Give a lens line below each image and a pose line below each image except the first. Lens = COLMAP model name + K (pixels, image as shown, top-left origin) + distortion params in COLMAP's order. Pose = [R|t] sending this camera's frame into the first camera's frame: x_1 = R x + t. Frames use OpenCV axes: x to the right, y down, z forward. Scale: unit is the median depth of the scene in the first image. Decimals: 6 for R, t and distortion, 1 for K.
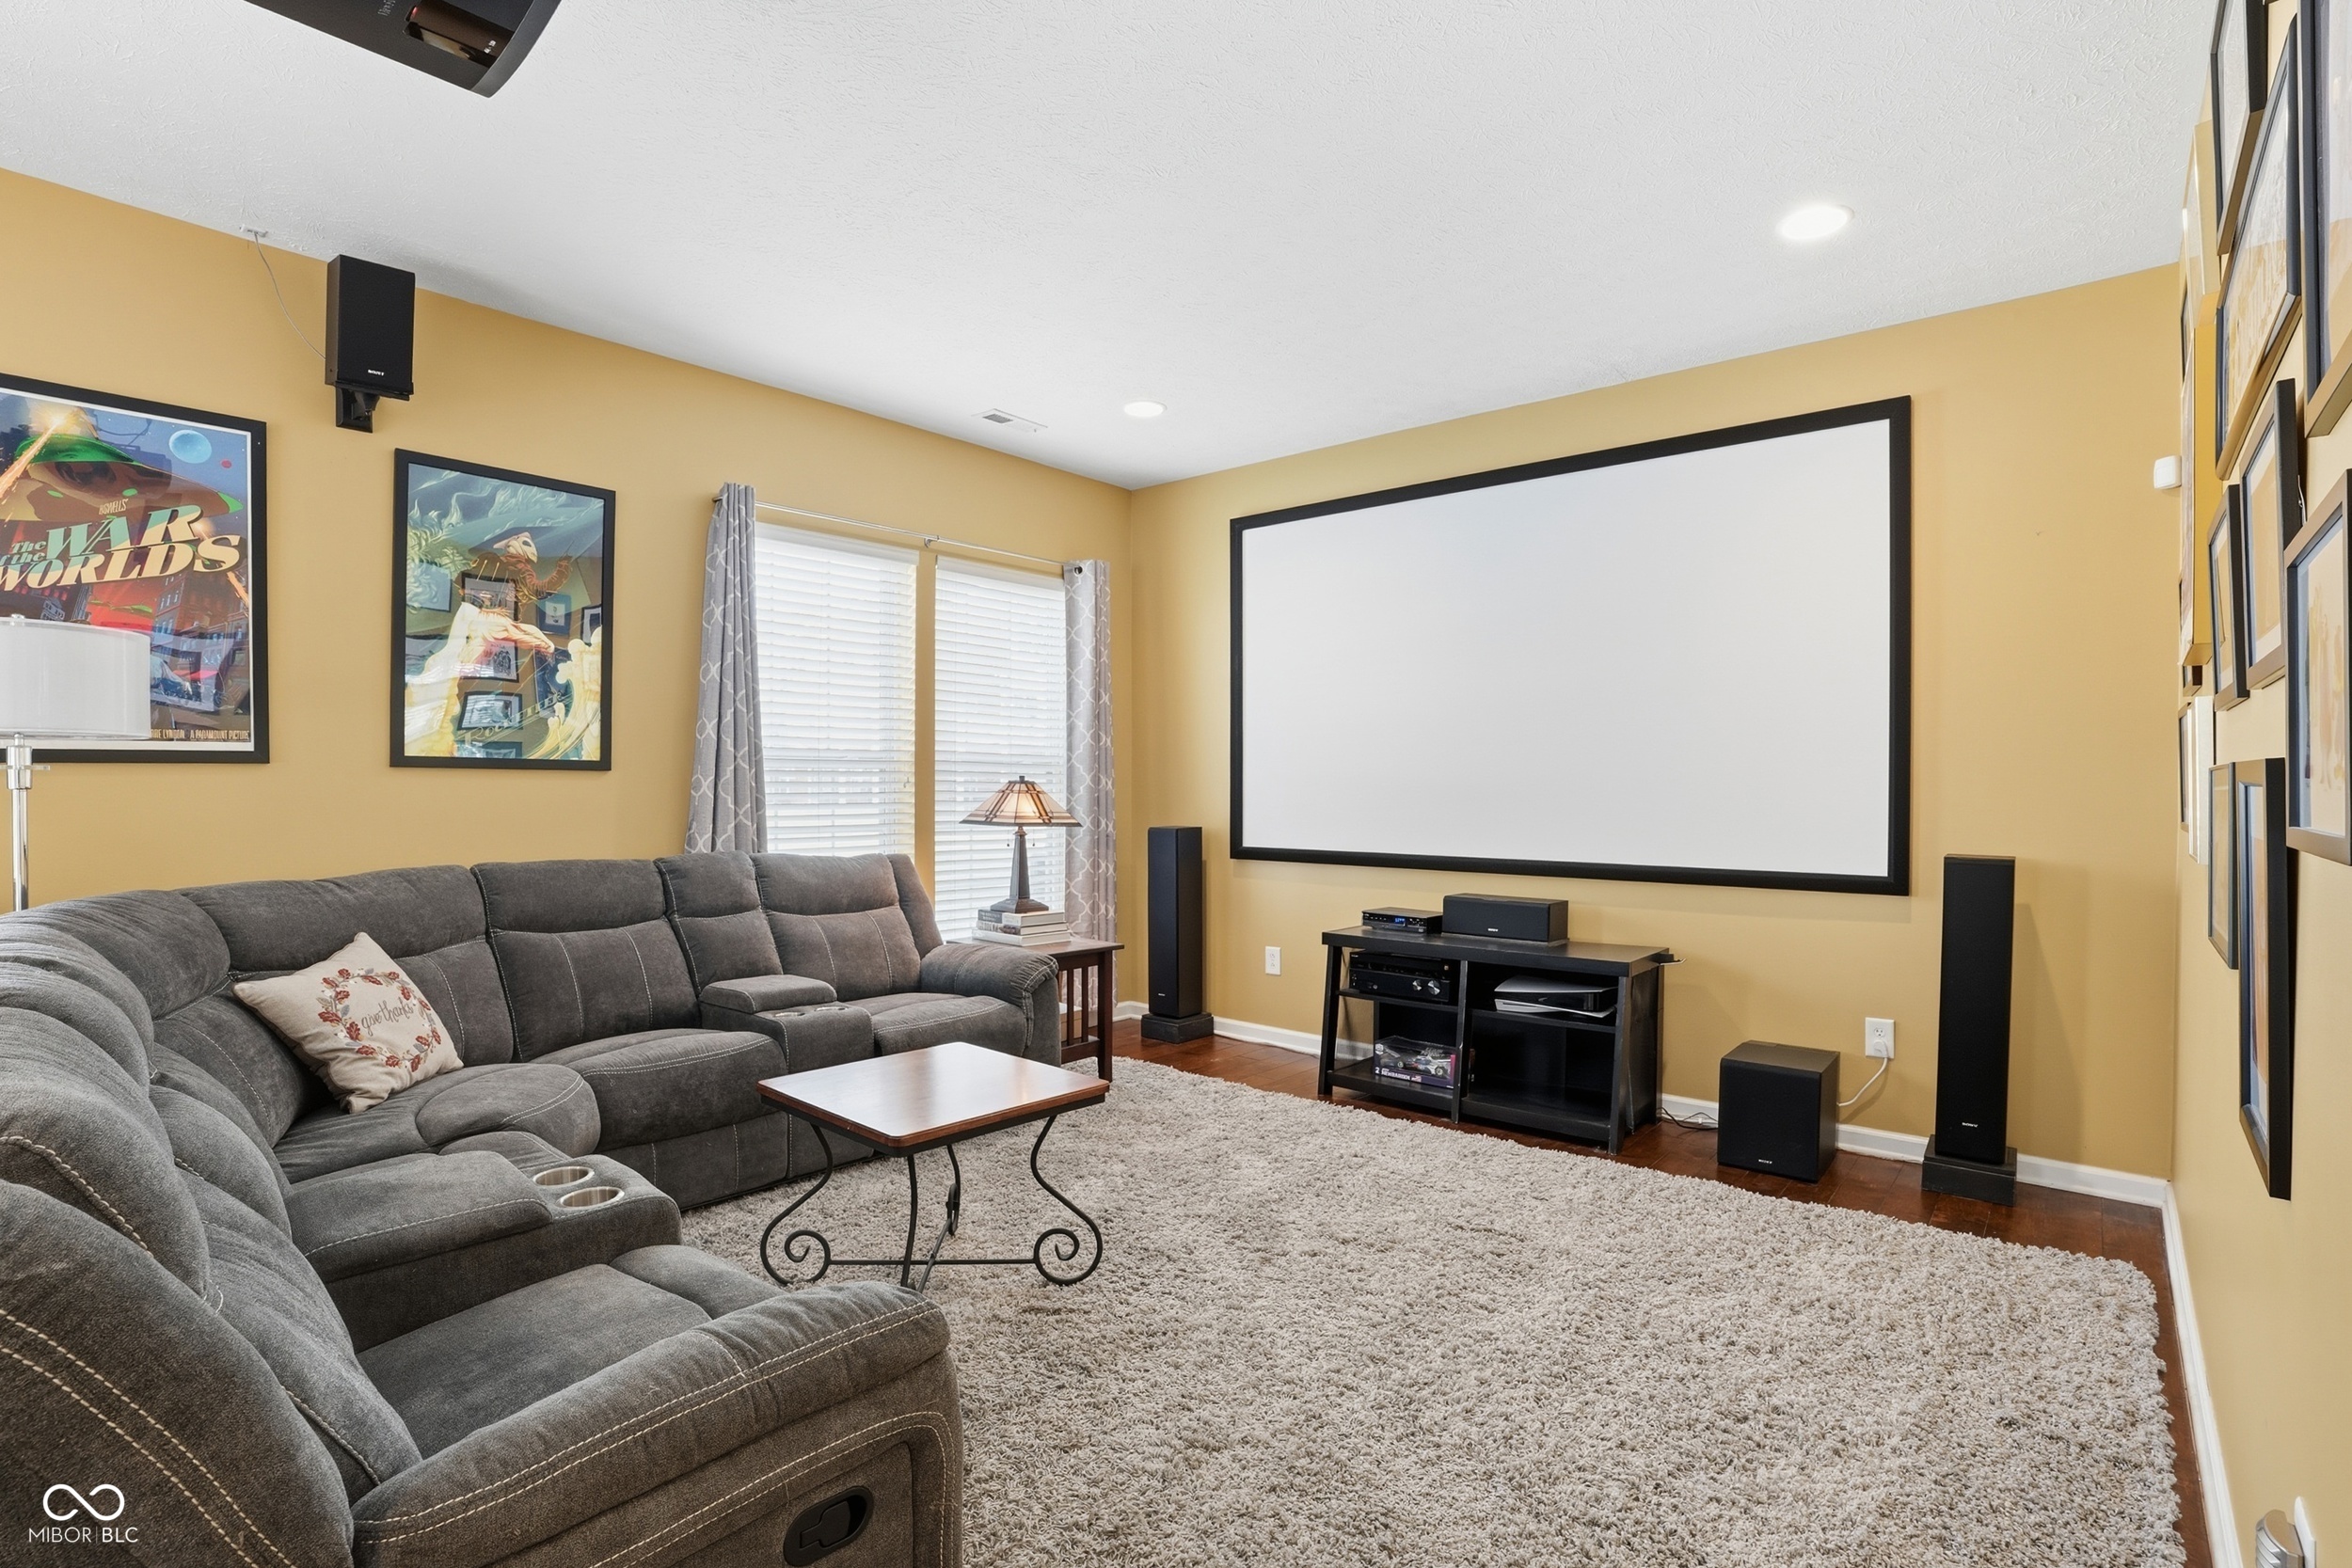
lens RADIAL K [[1103.9, 0, 1171.6], [0, 1103.9, 799.1], [0, 0, 1]] dist [-0.039717, 0.022379]
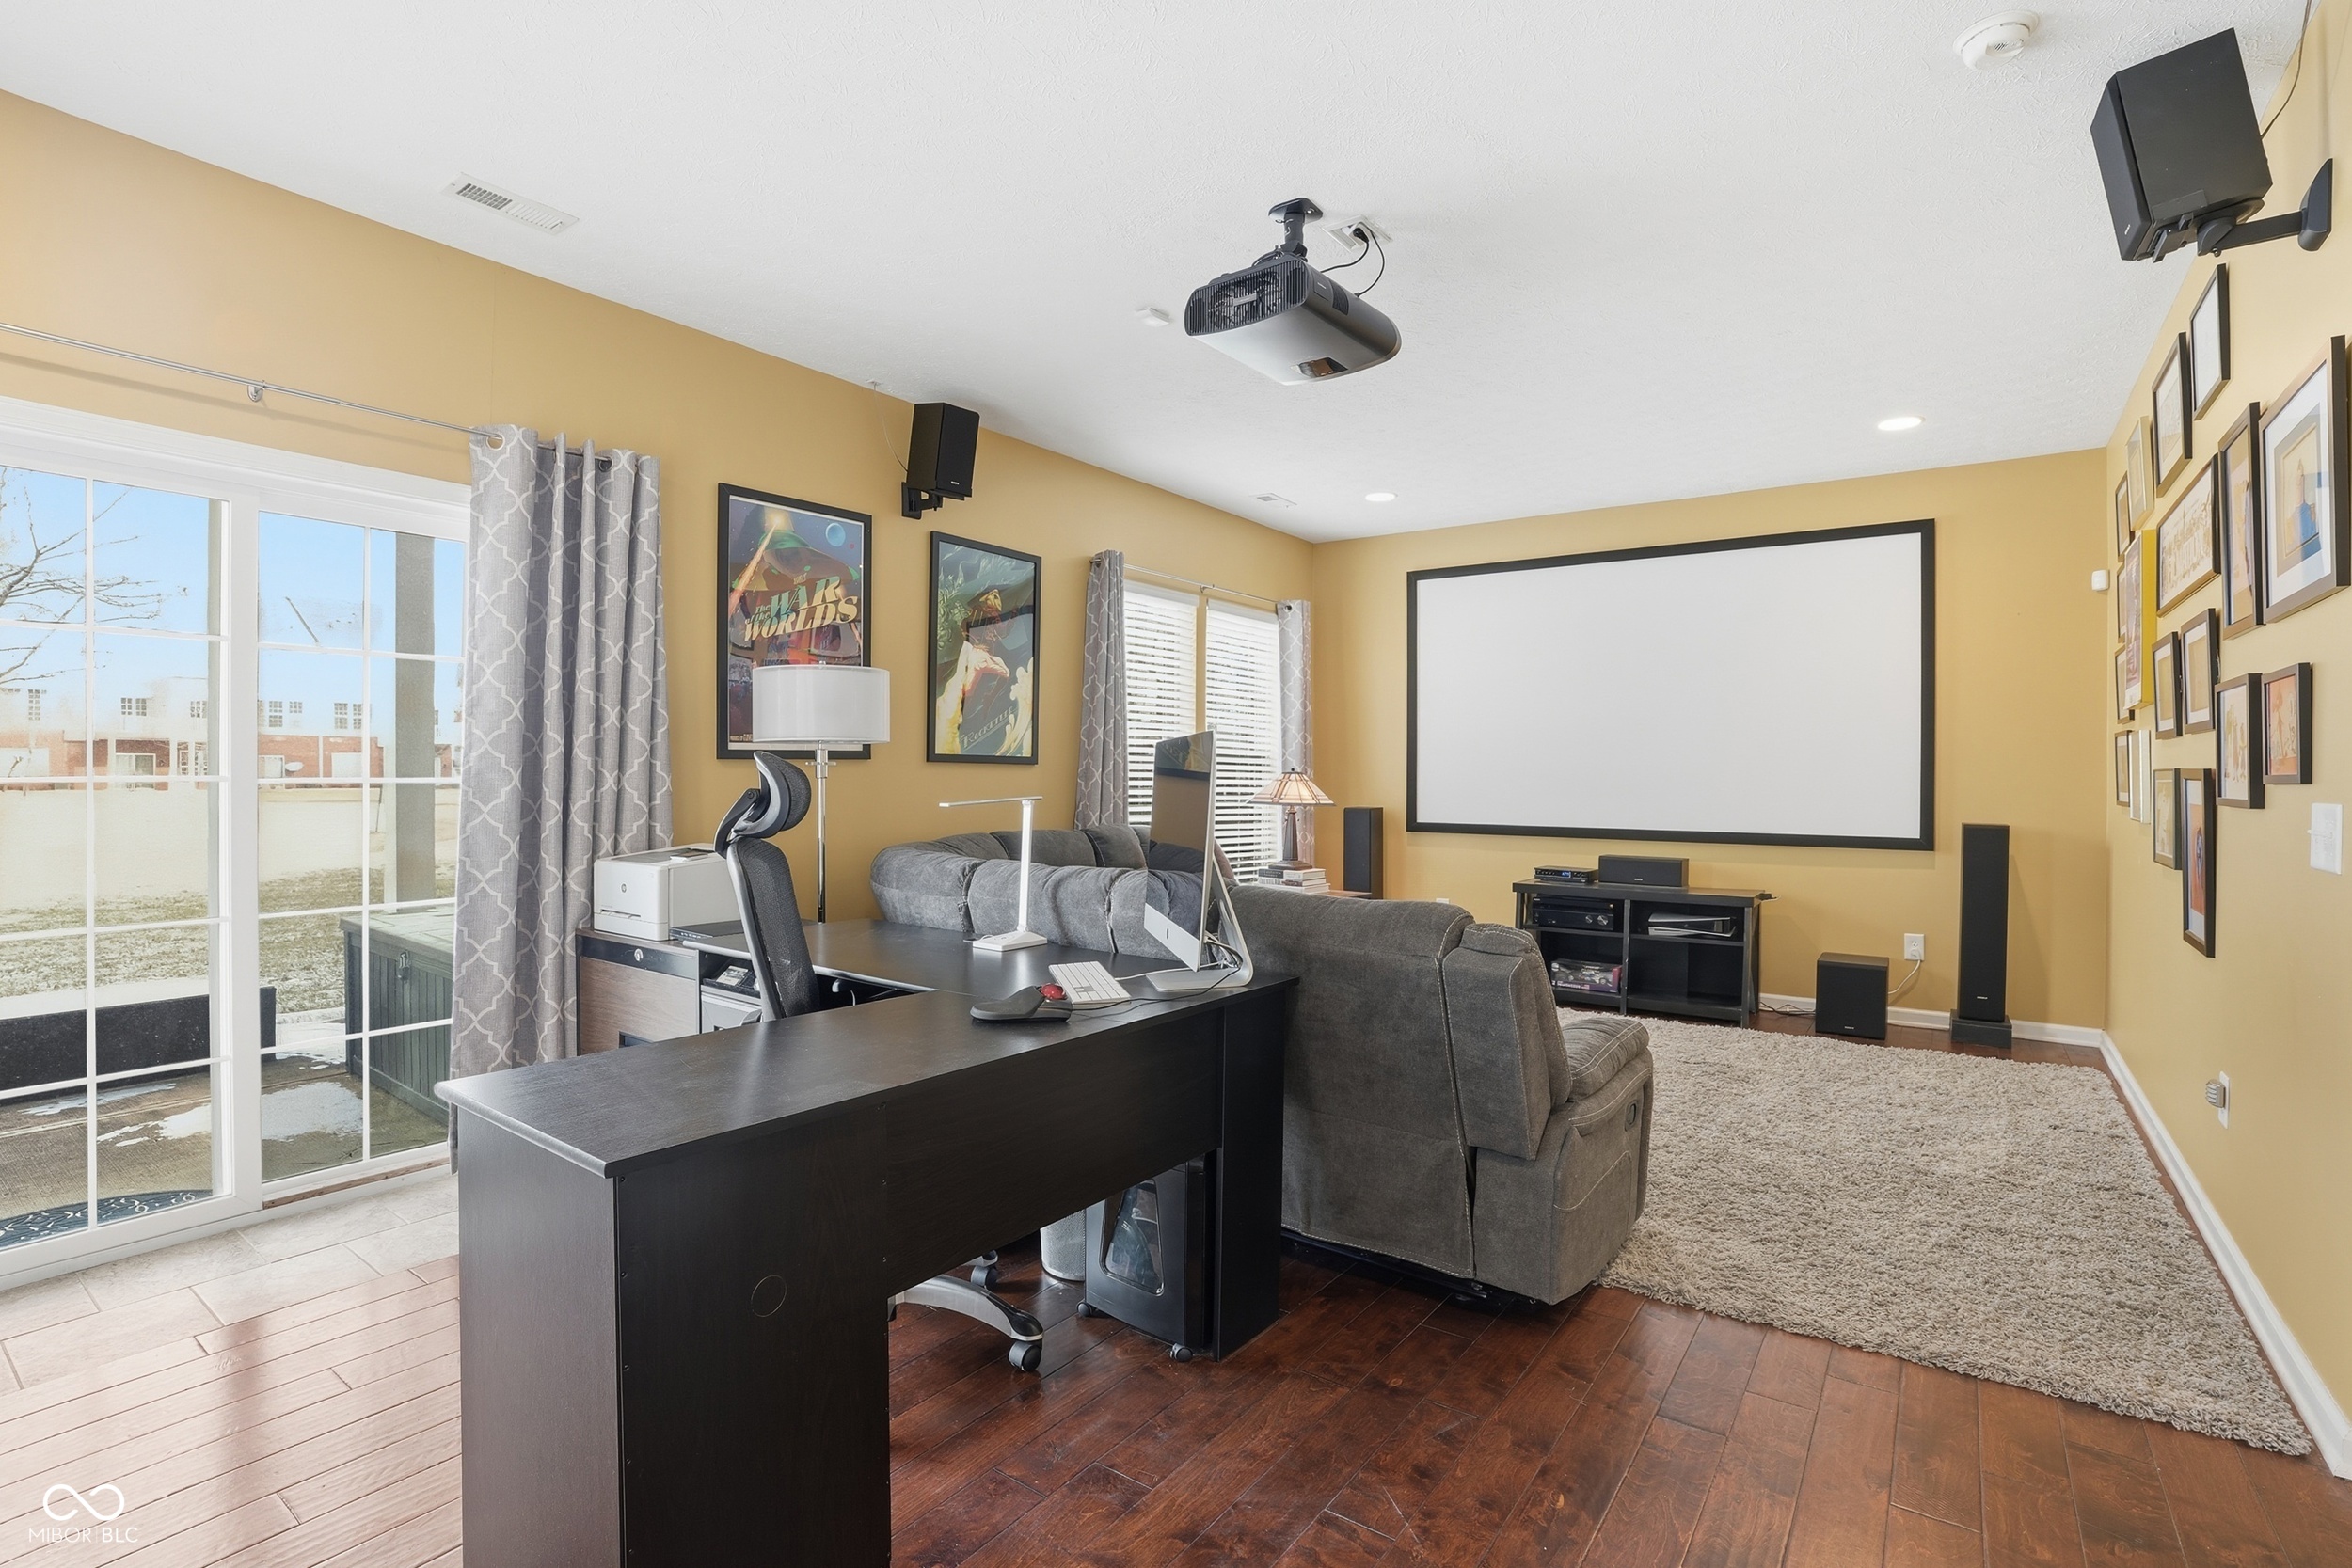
lens RADIAL K [[1110.8, 0, 1182.1], [0, 1110.8, 773.8], [0, 0, 1]] dist [-0.000214, 0.000195]
pose [[0.993965, 0.002527, 0.109671, -0.511578], [-0.001298, 0.999936, -0.011277, 0.001108], [-0.109692, 0.011066, 0.993904, -0.400528]]
